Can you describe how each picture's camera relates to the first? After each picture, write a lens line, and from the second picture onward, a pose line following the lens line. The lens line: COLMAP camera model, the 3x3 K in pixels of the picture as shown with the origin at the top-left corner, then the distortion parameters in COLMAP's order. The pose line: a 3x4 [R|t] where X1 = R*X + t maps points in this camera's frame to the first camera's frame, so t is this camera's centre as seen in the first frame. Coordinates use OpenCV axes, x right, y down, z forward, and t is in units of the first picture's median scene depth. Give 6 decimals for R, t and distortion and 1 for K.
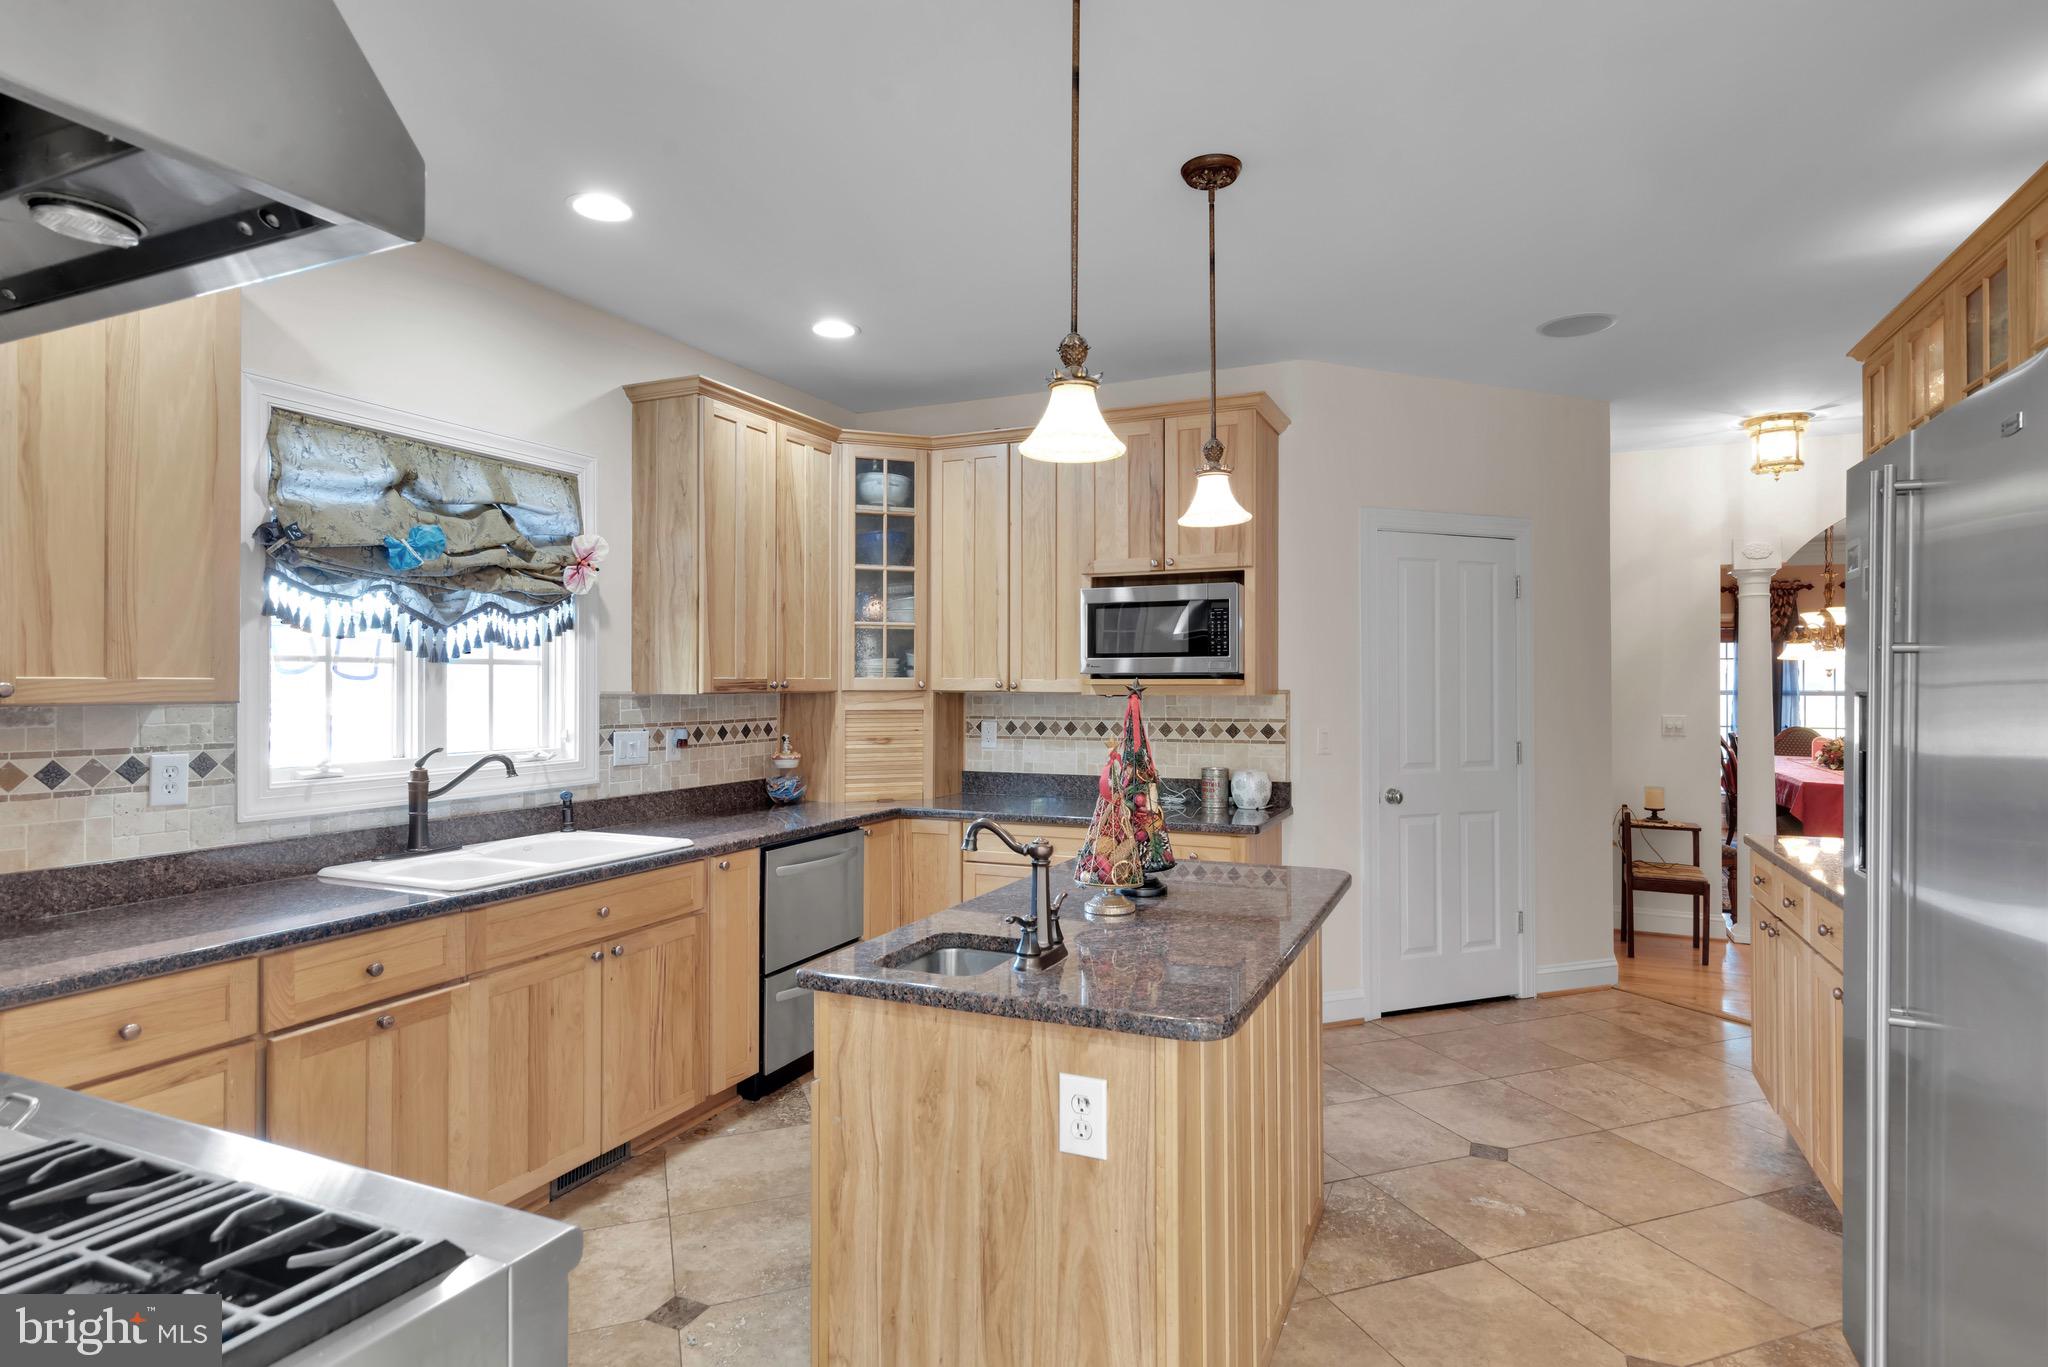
lens RADIAL K [[1004.5, 0, 1041.5], [0, 1004.5, 679.7], [0, 0, 1]] dist [0.000355, -0.000522]
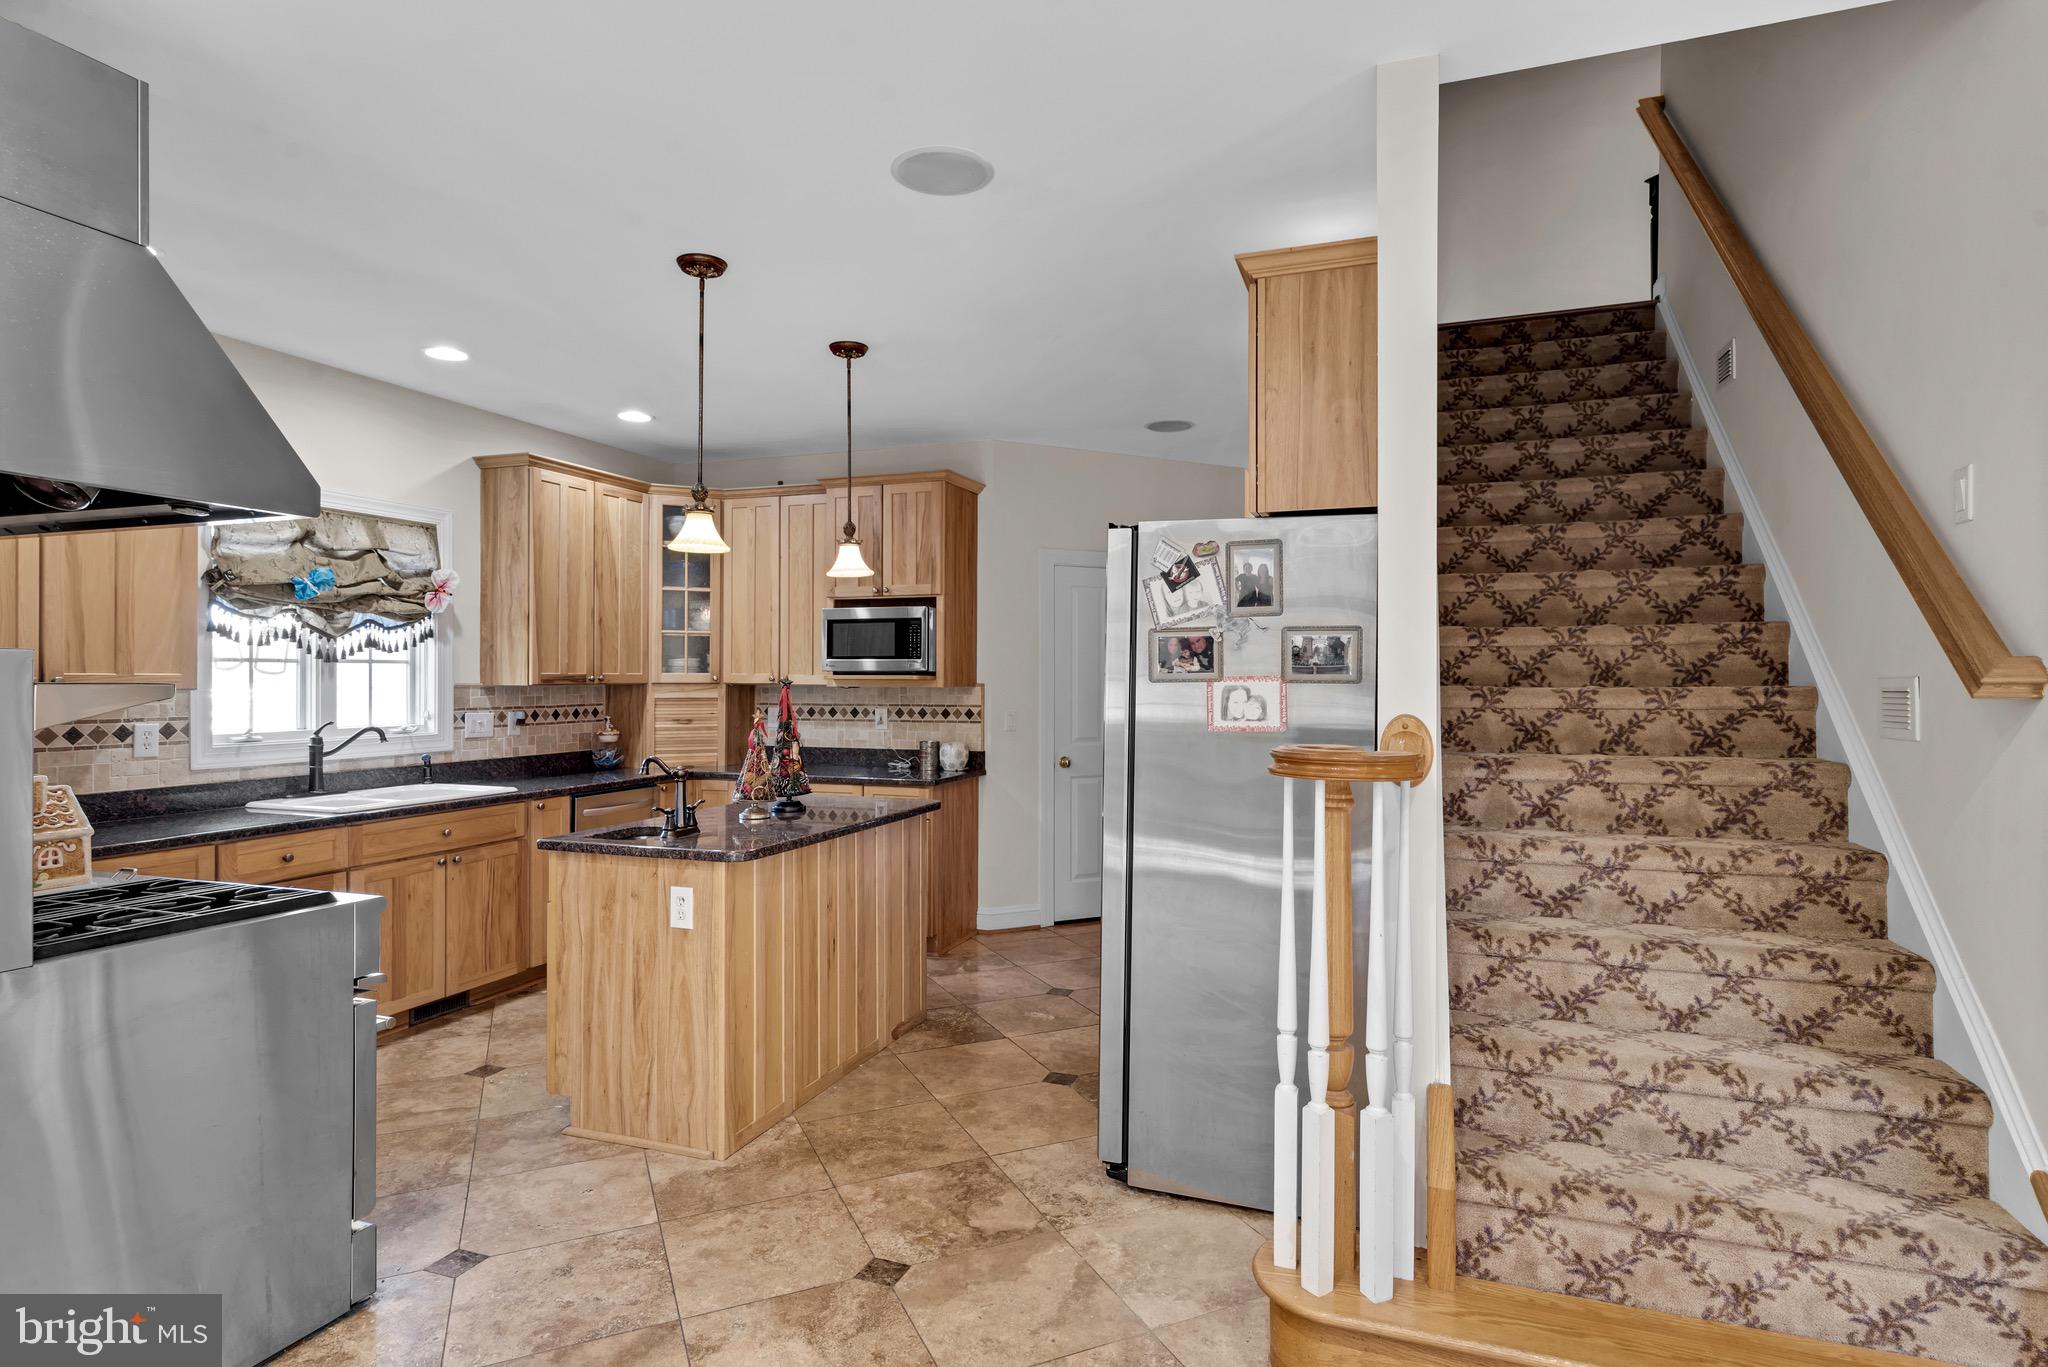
lens RADIAL K [[988.2, 0, 1018.2], [0, 988.2, 678.4], [0, 0, 1]] dist [-0.004507, 0.000826]
pose [[0.997836, 0.003390, 0.065665, 0.261923], [-0.003782, 0.999976, 0.005843, -0.006074], [-0.065644, -0.006078, 0.997825, -0.428393]]
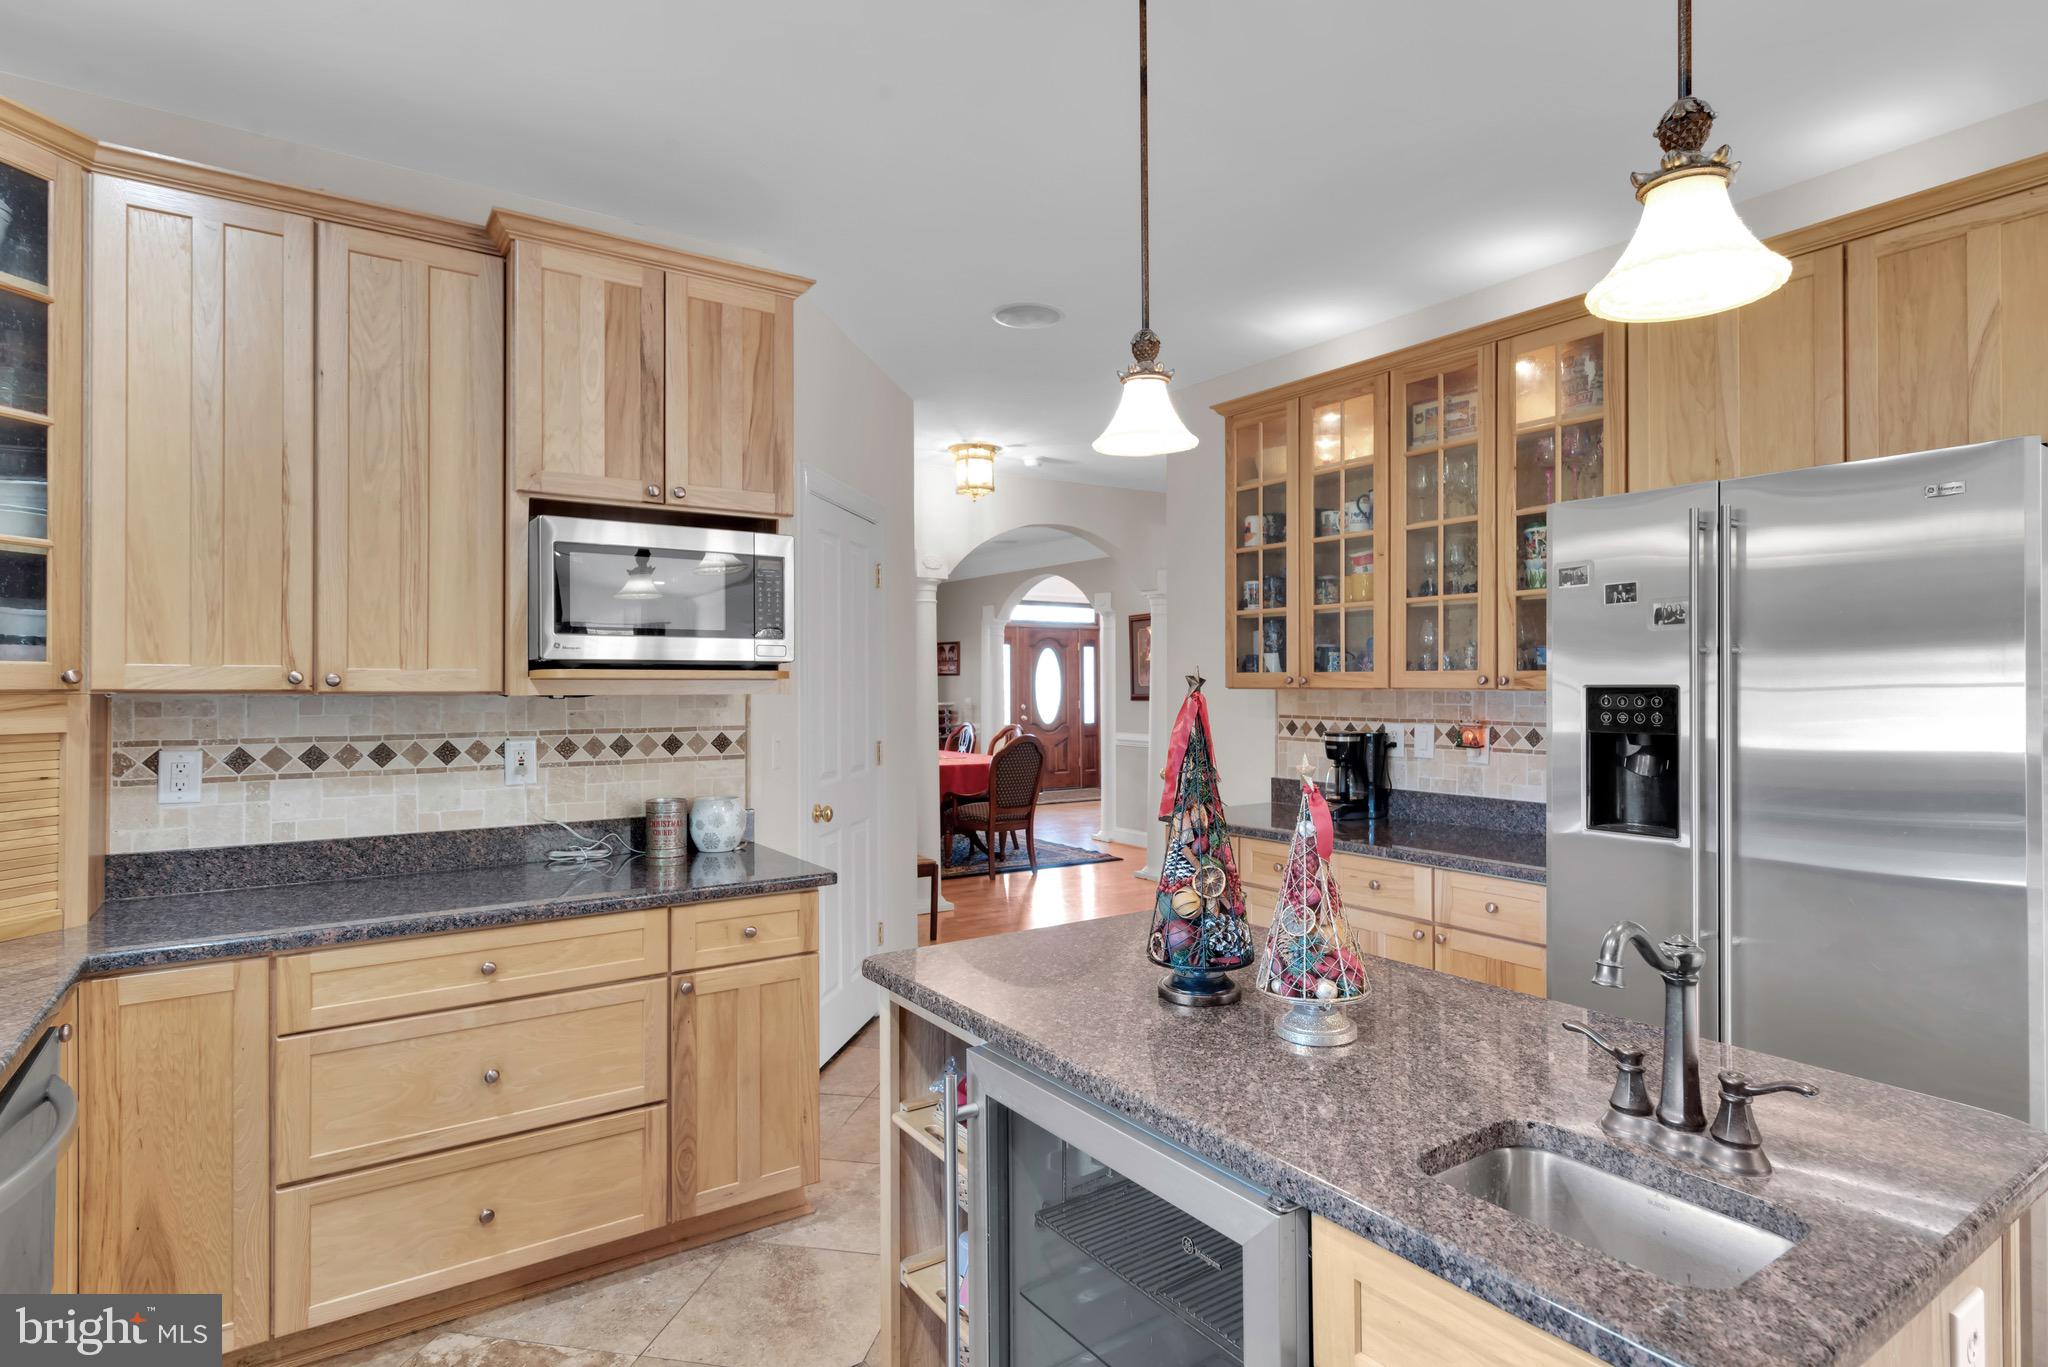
lens RADIAL K [[1039.3, 0, 979.1], [0, 1039.3, 687.4], [0, 0, 1]] dist [0.000300, -0.000452]
pose [[0.548081, -0.003659, 0.836417, -0.396354], [-0.003667, 0.999970, 0.006777, 0.006536], [-0.836417, -0.006781, 0.548052, 0.546837]]
